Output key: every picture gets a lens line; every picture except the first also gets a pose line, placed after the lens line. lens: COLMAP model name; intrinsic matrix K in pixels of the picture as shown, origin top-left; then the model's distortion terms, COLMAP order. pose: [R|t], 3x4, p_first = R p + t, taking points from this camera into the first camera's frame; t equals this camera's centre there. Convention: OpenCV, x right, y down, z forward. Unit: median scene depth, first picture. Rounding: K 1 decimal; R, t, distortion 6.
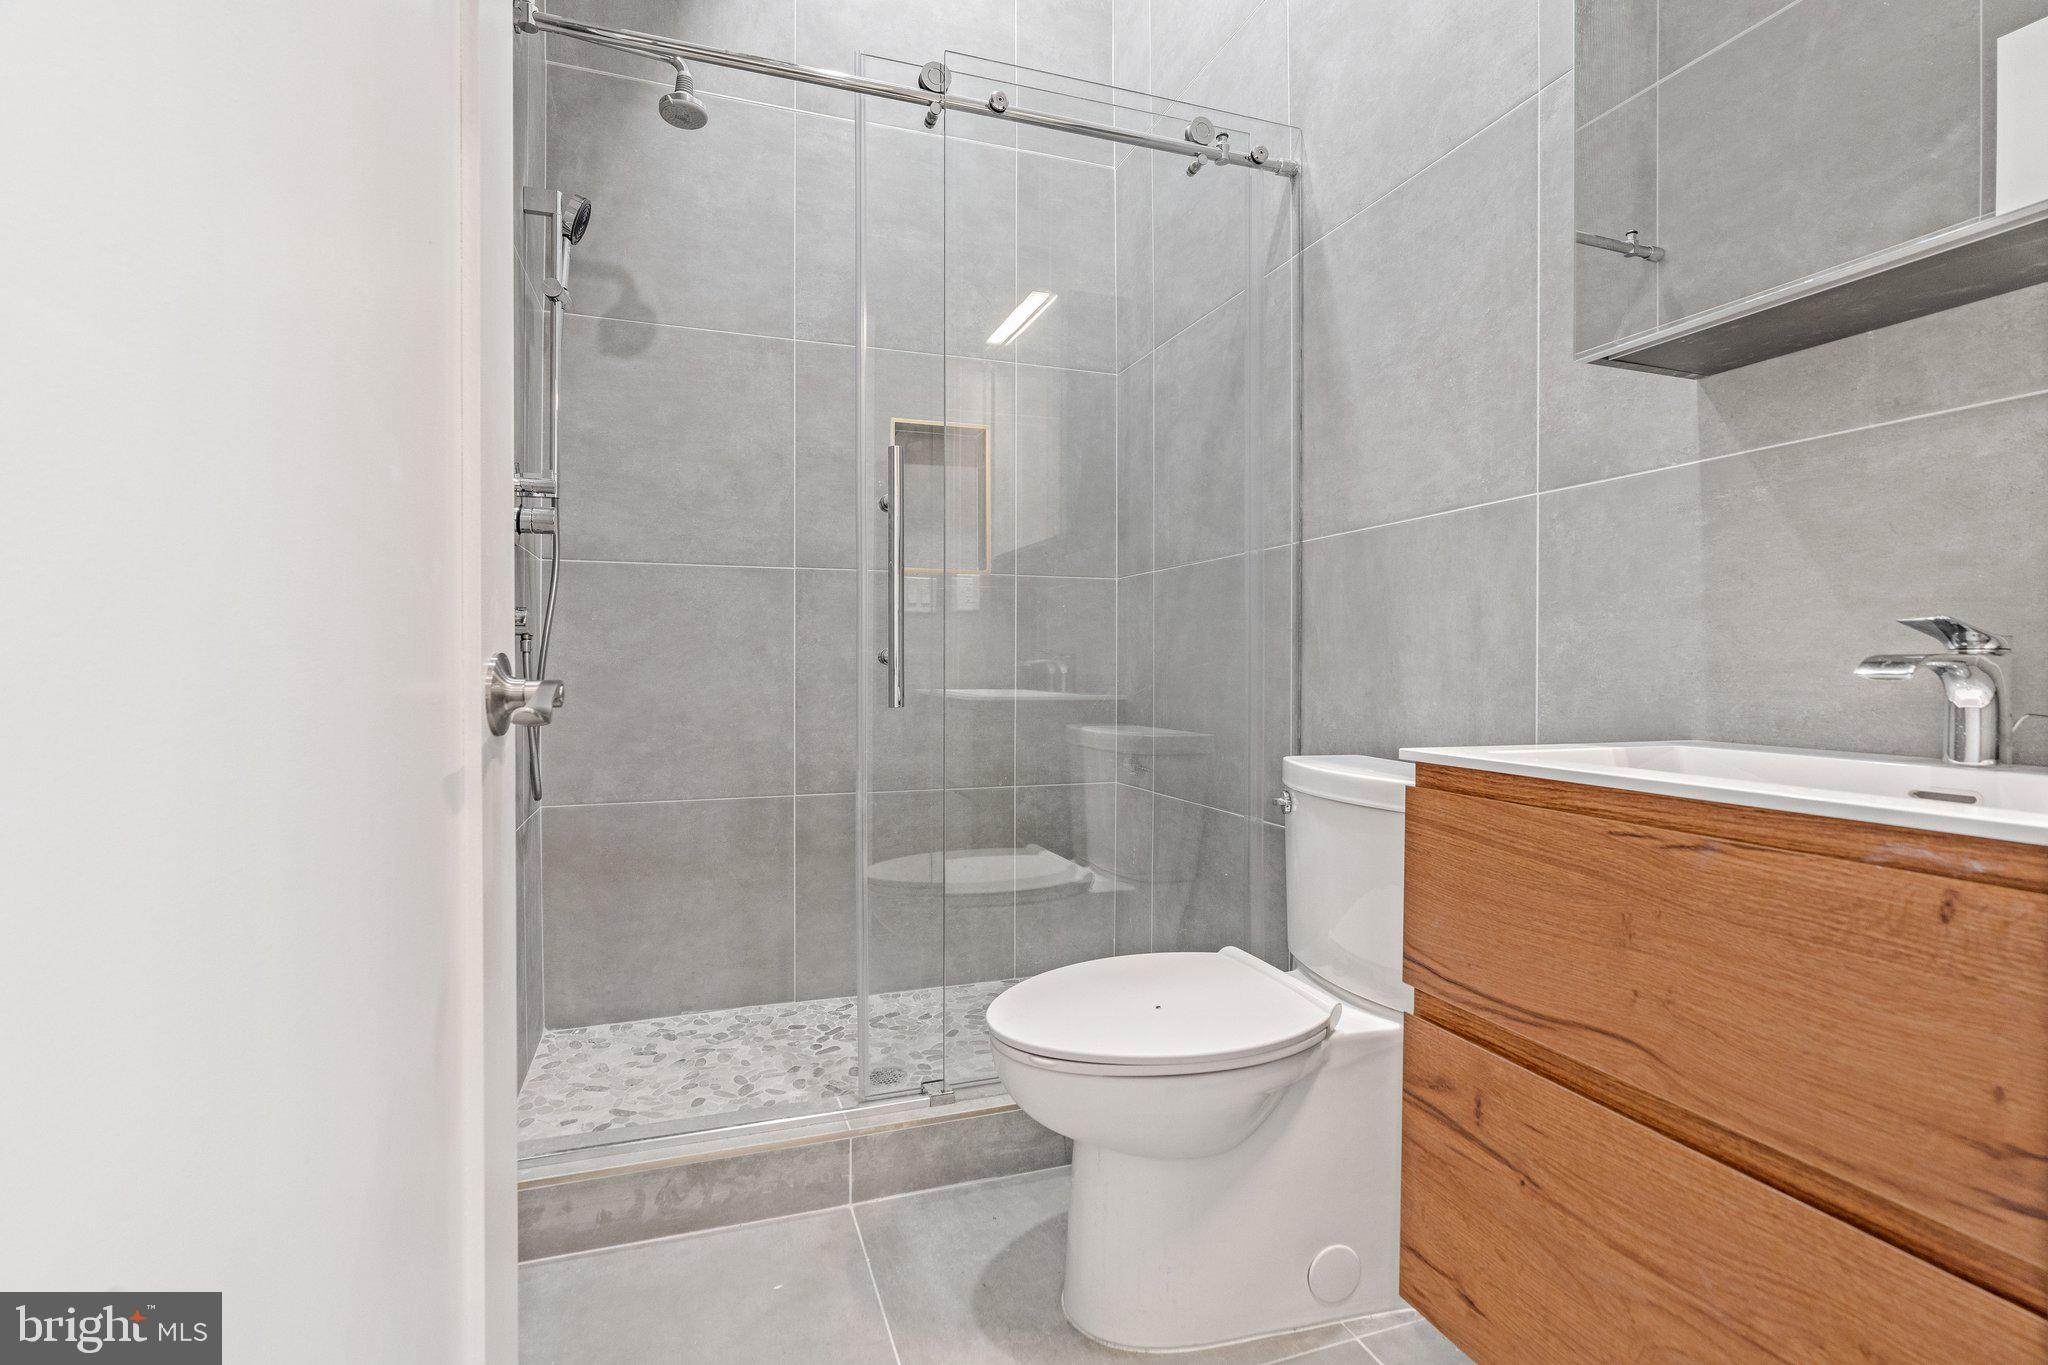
lens RADIAL K [[937.1, 0, 1018.7], [0, 937.1, 669.2], [0, 0, 1]] dist [0.003509, 0.000249]
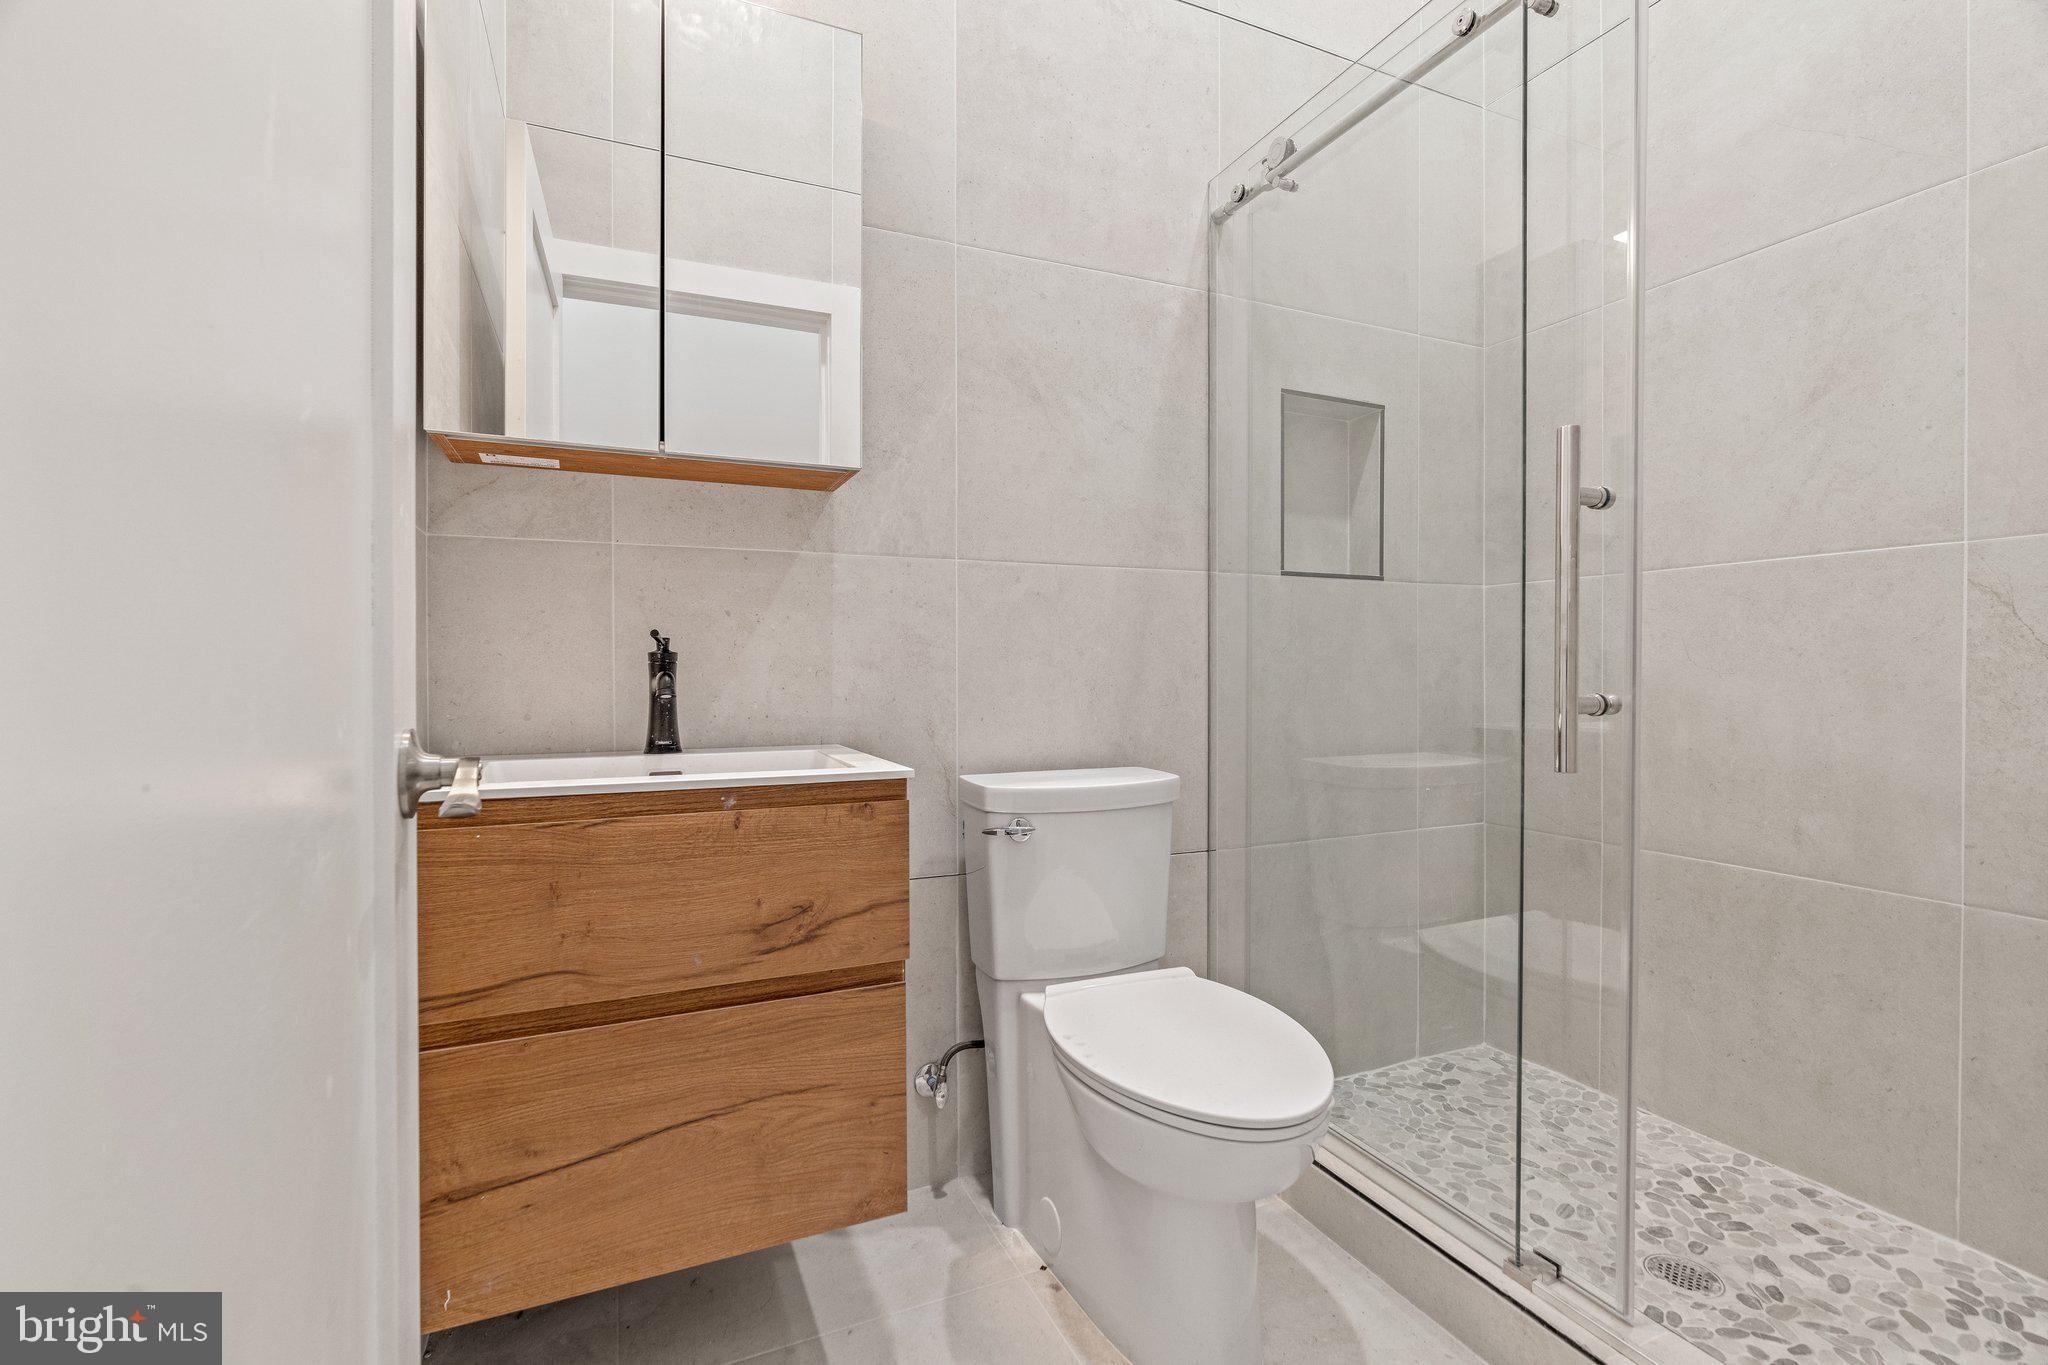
lens RADIAL K [[937.1, 0, 1025.6], [0, 937.1, 683.9], [0, 0, 1]] dist [0.003509, 0.000249]
pose [[-0.088277, -0.001700, 0.996095, -0.824259], [0.018609, 0.999821, 0.003355, -0.026625], [-0.995922, 0.018832, -0.088229, 0.431998]]
